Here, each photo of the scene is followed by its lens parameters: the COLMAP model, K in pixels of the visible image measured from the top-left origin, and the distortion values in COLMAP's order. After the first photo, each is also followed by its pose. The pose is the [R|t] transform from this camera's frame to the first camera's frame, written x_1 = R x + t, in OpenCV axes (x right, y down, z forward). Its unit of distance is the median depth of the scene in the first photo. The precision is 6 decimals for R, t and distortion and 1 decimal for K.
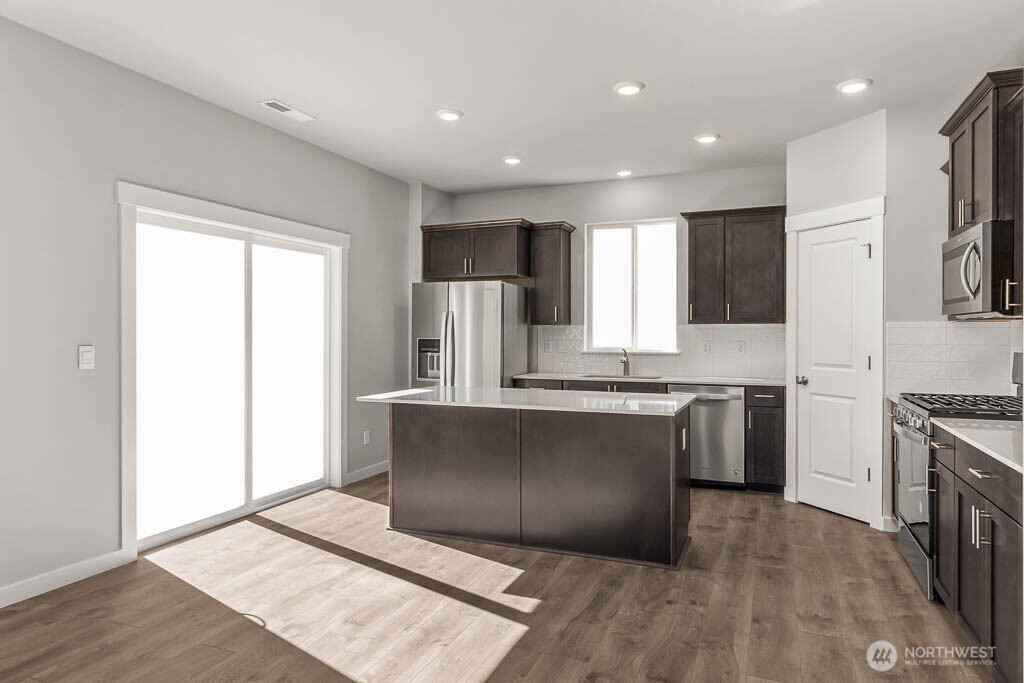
lens RADIAL K [[627.2, 0, 514.5], [0, 627.2, 336.5], [0, 0, 1]] dist [-0.000768, 0.000101]
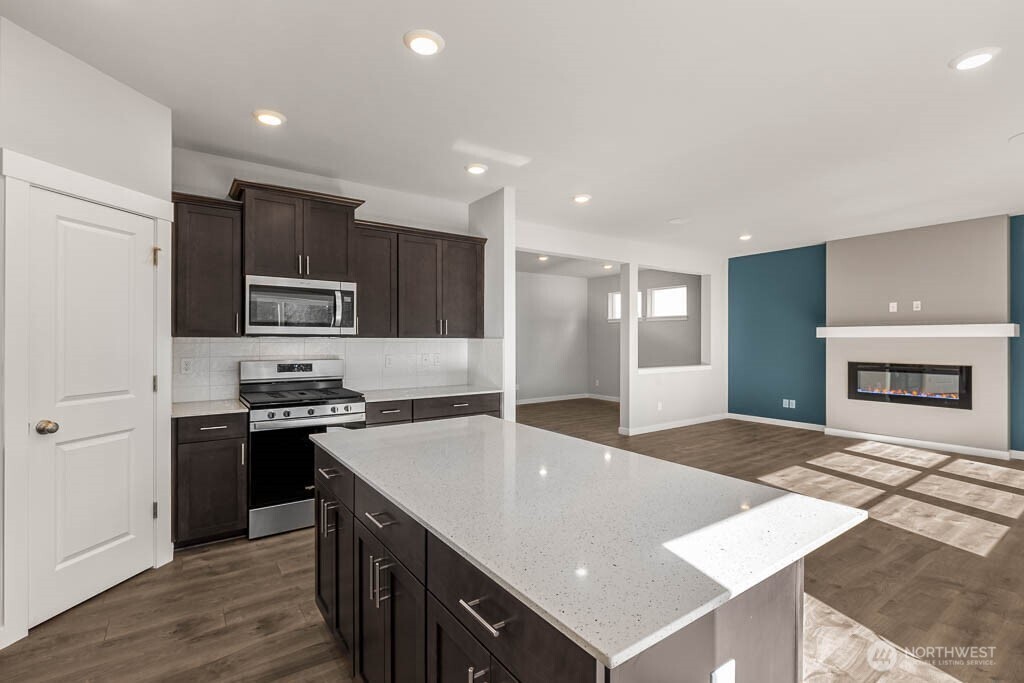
lens RADIAL K [[467.4, 0, 514.5], [0, 467.4, 340.0], [0, 0, 1]] dist [0.002011, -0.000076]
pose [[-0.850015, -0.002428, 0.526753, -0.155843], [0.000414, 0.999986, 0.005278, -0.016588], [-0.526758, 0.004704, -0.850002, 0.968455]]
